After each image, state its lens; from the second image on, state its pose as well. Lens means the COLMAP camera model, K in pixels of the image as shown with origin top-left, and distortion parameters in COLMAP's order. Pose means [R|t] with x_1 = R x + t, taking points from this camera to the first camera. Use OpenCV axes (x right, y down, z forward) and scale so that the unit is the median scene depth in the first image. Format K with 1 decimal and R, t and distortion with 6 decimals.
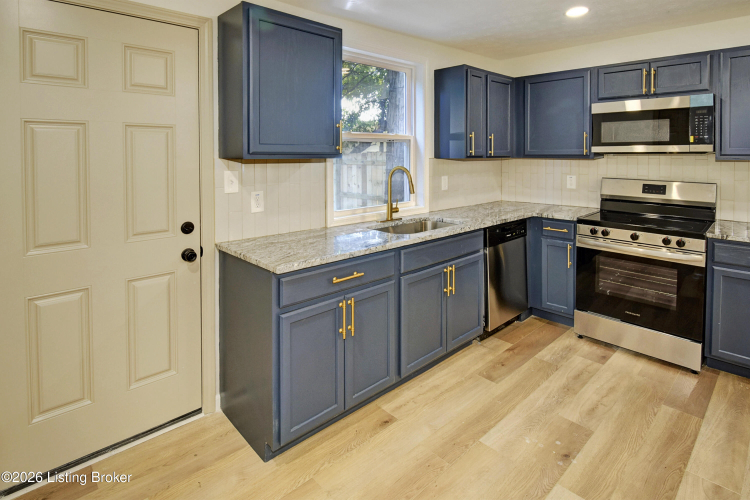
lens RADIAL K [[383.7, 0, 354.6], [0, 383.7, 167.9], [0, 0, 1]] dist [0.002142, -0.003195]
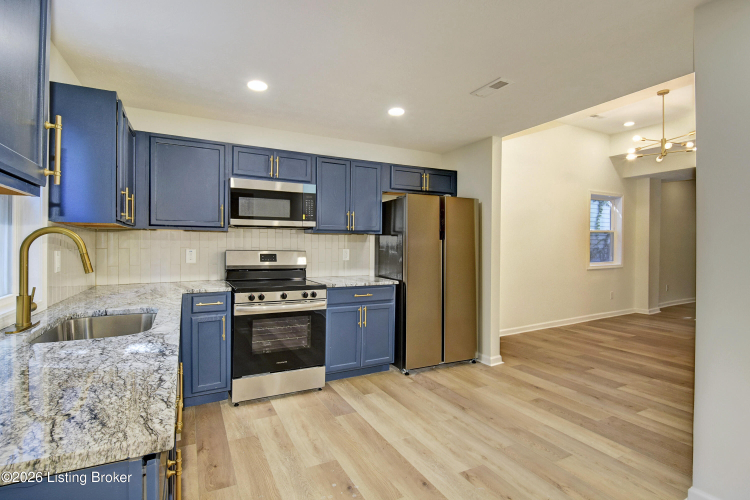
lens RADIAL K [[383.7, 0, 373.7], [0, 383.7, 245.2], [0, 0, 1]] dist [0.002142, -0.003195]
pose [[0.254021, 0.000696, 0.967198, -0.343207], [0.024778, 0.999667, -0.007227, 0.037955], [-0.966881, 0.025802, 0.253919, 0.426389]]
